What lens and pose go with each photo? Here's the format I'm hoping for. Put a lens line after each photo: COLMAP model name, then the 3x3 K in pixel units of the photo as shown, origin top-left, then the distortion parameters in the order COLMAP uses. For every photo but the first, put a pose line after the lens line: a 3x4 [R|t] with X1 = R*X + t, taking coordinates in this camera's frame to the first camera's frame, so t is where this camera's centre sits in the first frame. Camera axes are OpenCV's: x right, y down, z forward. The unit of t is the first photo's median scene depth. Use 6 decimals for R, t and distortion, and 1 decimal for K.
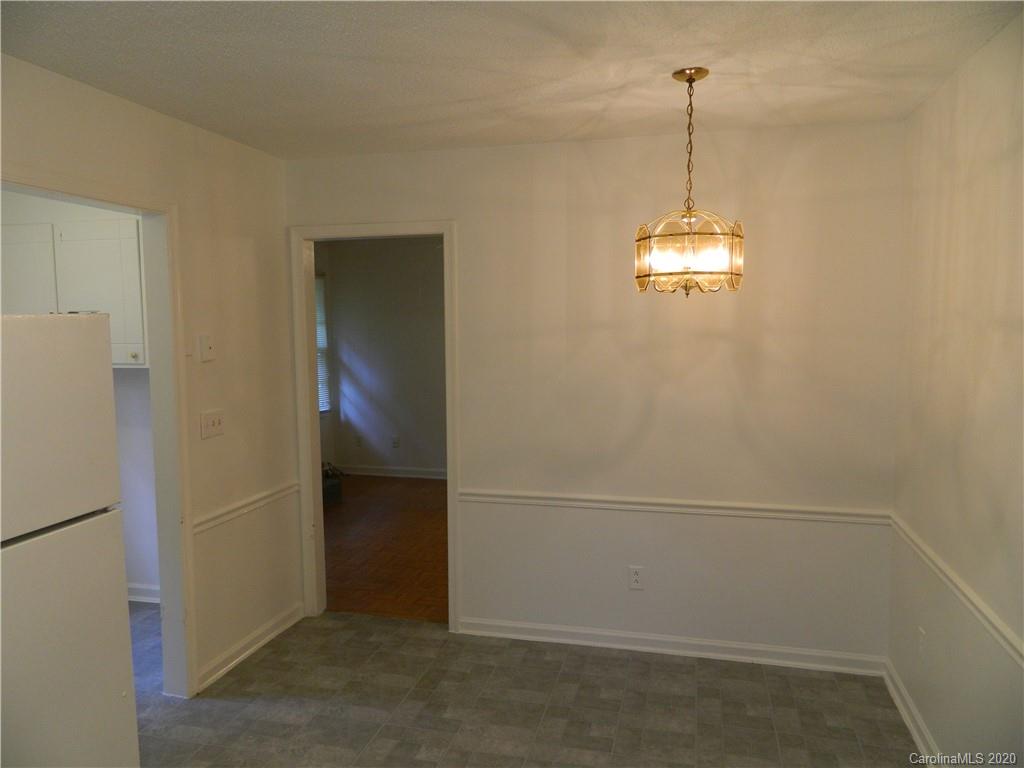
lens RADIAL K [[749.3, 0, 510.1], [0, 749.3, 383.6], [0, 0, 1]] dist [0.001231, 0.002864]
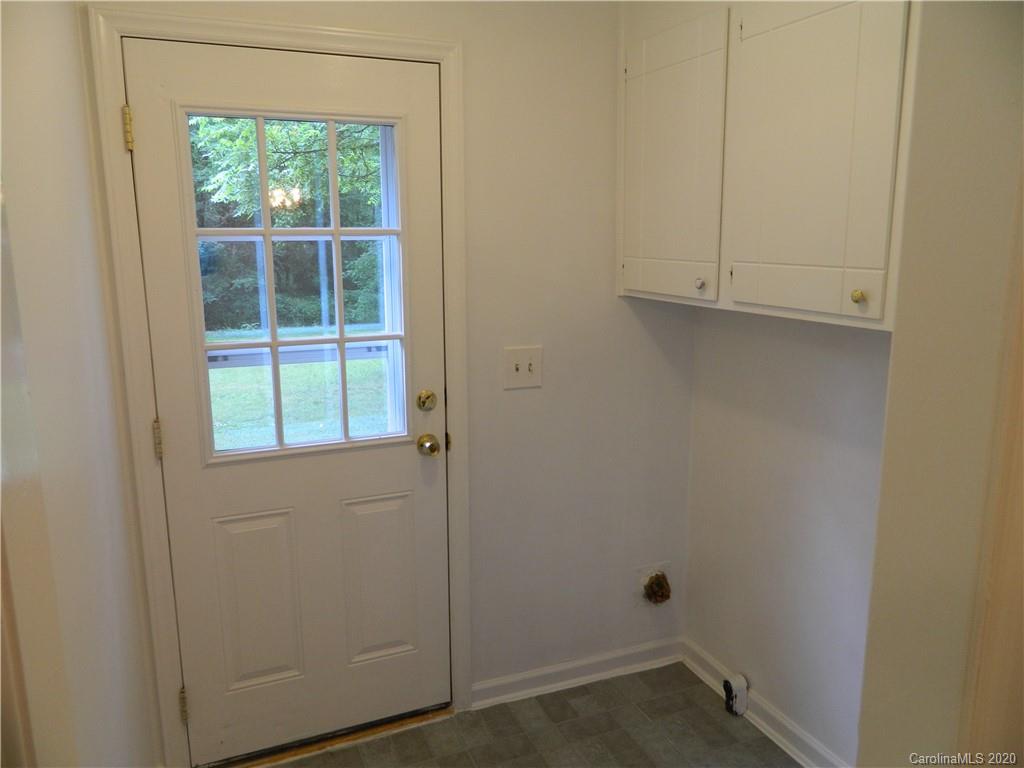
lens RADIAL K [[749.3, 0, 510.8], [0, 749.3, 383.6], [0, 0, 1]] dist [0.001231, 0.002864]
pose [[0.604159, 0.143656, -0.783808, -0.290851], [-0.065524, 0.989241, 0.130802, -0.031826], [0.794165, -0.027667, 0.607072, 0.602882]]
